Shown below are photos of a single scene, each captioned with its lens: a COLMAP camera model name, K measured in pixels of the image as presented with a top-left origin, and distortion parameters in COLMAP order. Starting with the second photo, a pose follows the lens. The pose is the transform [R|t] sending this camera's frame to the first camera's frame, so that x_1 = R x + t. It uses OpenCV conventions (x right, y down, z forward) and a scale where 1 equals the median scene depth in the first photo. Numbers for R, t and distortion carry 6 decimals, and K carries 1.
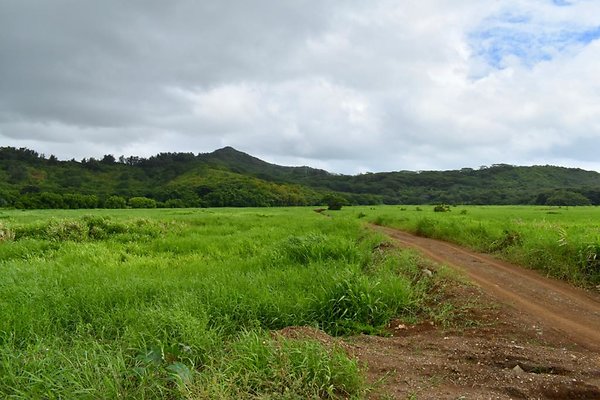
lens RADIAL K [[475.1, 0, 298.9], [0, 475.1, 203.4], [0, 0, 1]] dist [-0.094032, 0.019642]
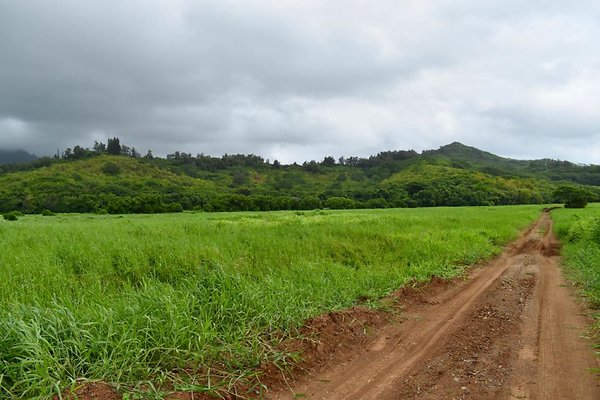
lens RADIAL K [[475.1, 0, 299.0], [0, 475.1, 200.0], [0, 0, 1]] dist [-0.094032, 0.019642]
pose [[0.885207, -0.021436, -0.464703, 0.010565], [0.017405, 0.999764, -0.012963, 0.001383], [0.464871, 0.003387, 0.885372, 0.078570]]
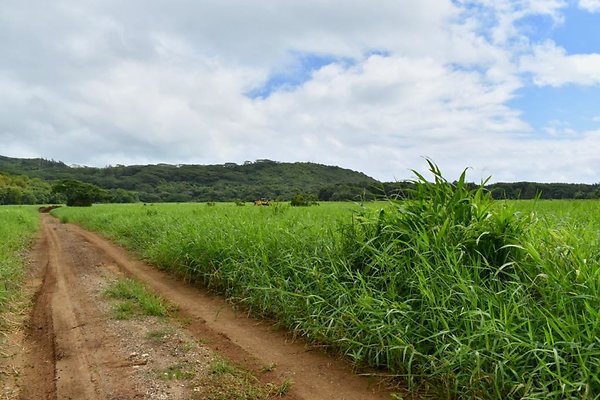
lens RADIAL K [[475.1, 0, 300.8], [0, 475.1, 204.3], [0, 0, 1]] dist [-0.094032, 0.019642]
pose [[0.865708, -0.007317, 0.500497, 0.009400], [0.005547, 0.999972, 0.005026, 0.003197], [-0.500519, -0.001575, 0.865724, 0.134057]]
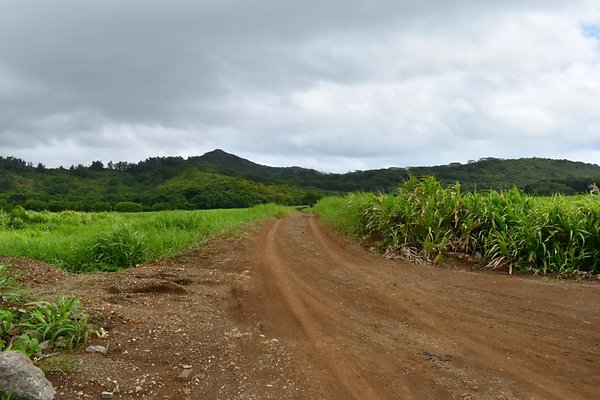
lens RADIAL K [[475.1, 0, 299.1], [0, 475.1, 202.0], [0, 0, 1]] dist [-0.094032, 0.019642]
pose [[0.999352, -0.032898, 0.014629, 0.007764], [0.032955, 0.999450, -0.003701, 0.001514], [-0.014500, 0.004180, 0.999886, -0.002172]]
